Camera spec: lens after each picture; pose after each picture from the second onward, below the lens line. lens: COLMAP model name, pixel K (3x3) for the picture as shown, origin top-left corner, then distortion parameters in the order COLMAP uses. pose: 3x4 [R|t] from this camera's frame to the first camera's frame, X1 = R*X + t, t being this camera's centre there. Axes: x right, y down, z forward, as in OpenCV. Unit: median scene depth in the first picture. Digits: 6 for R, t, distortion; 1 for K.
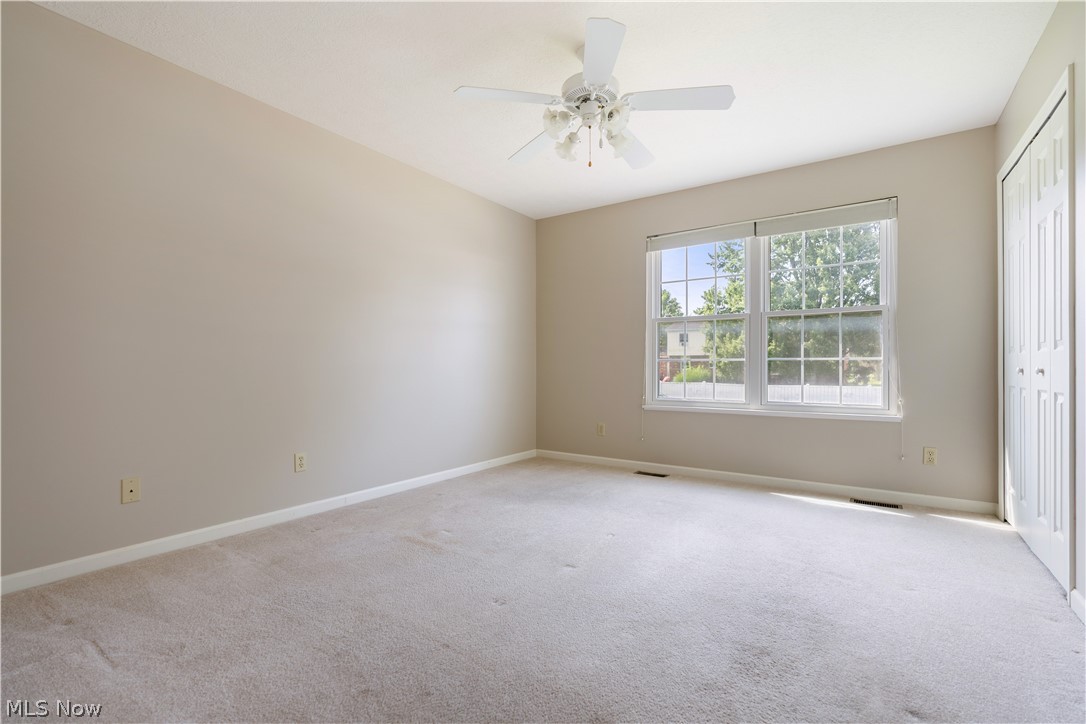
lens RADIAL K [[492.9, 0, 541.6], [0, 492.9, 365.8], [0, 0, 1]] dist [-0.006229, 0.002670]
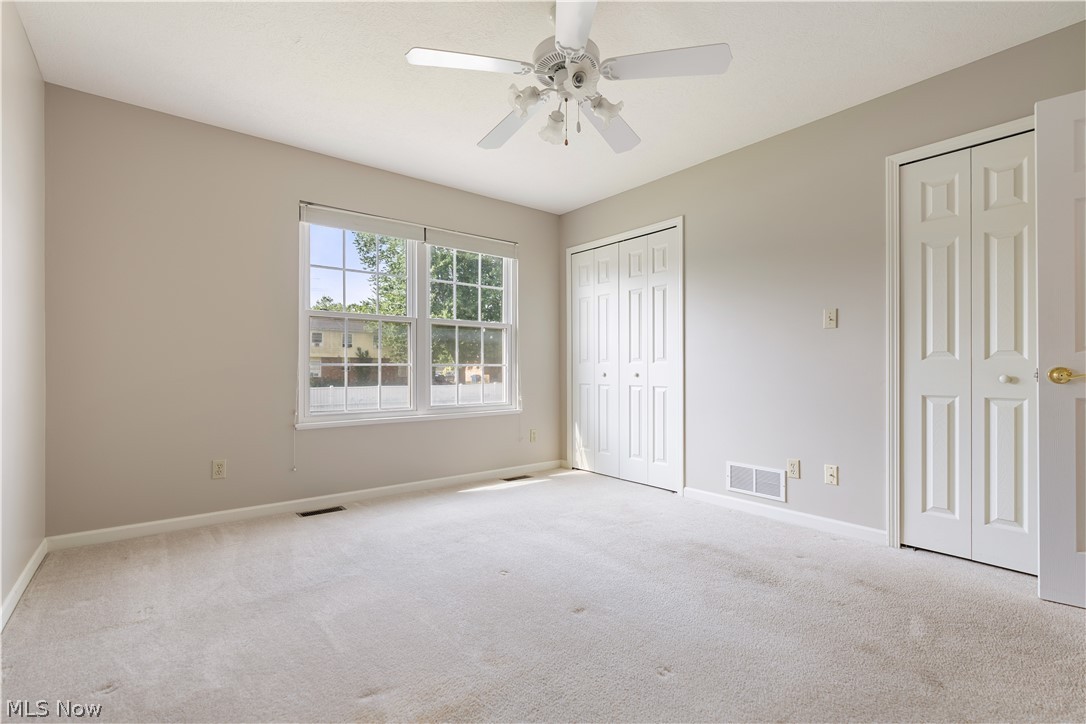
lens RADIAL K [[492.9, 0, 545.6], [0, 492.9, 365.0], [0, 0, 1]] dist [-0.006229, 0.002670]
pose [[0.285350, 0.012034, 0.958348, -0.456197], [0.000990, 0.999917, -0.012850, 0.000667], [-0.958423, 0.004616, 0.285314, 0.481431]]
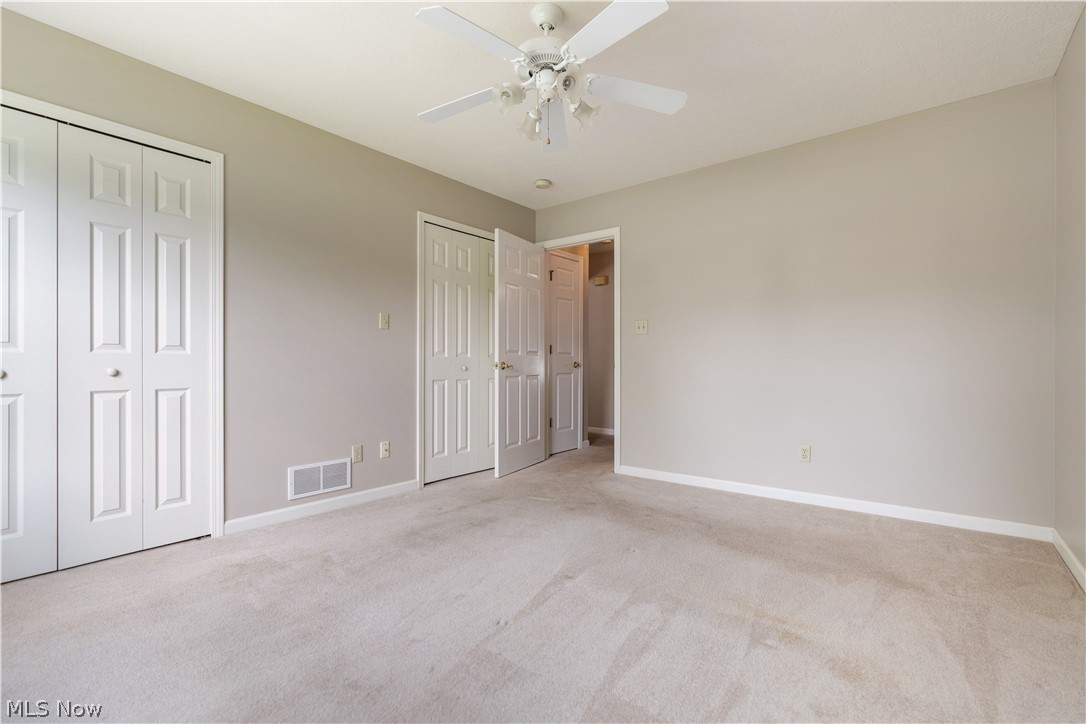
lens RADIAL K [[492.9, 0, 551.9], [0, 492.9, 358.7], [0, 0, 1]] dist [-0.006229, 0.002670]
pose [[-0.998567, 0.003144, 0.053415, 0.023272], [0.002821, 0.999977, -0.006106, -0.003492], [-0.053433, -0.005947, -0.998554, 1.162525]]
